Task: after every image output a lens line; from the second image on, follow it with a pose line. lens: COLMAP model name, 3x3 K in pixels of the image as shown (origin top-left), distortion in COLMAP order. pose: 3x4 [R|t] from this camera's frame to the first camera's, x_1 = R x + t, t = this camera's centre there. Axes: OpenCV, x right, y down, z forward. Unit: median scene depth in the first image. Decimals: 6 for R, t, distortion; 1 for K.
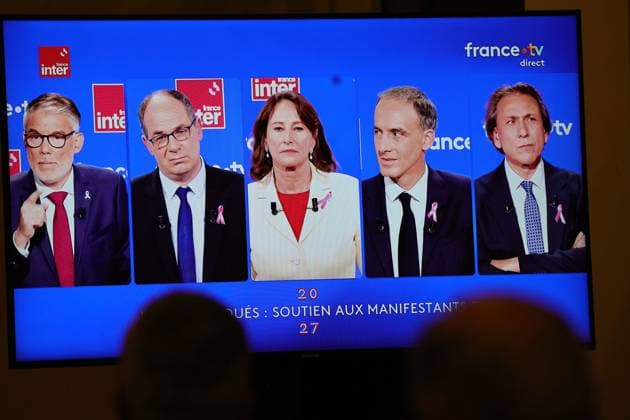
lens RADIAL K [[4003.1, 0, 315.0], [0, 4003.1, 210.0], [0, 0, 1]] dist [1.140176, 3.888279]
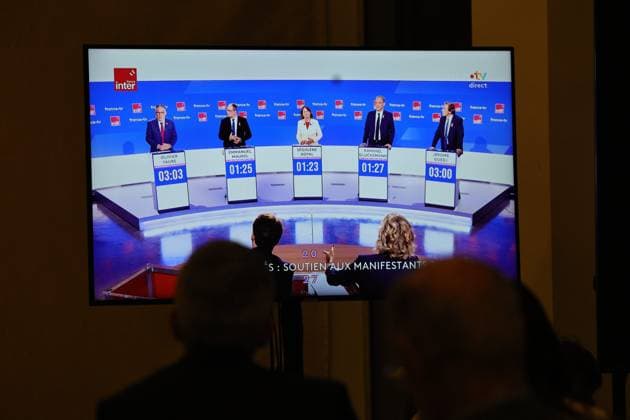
lens RADIAL K [[4003.1, 0, 315.0], [0, 4003.1, 210.0], [0, 0, 1]] dist [1.140176, 3.888279]
pose [[0.999908, 0.013548, -0.000845, 0.000943], [-0.013550, 0.999904, -0.002774, 0.009857], [0.000808, 0.002785, 0.999996, -0.349065]]
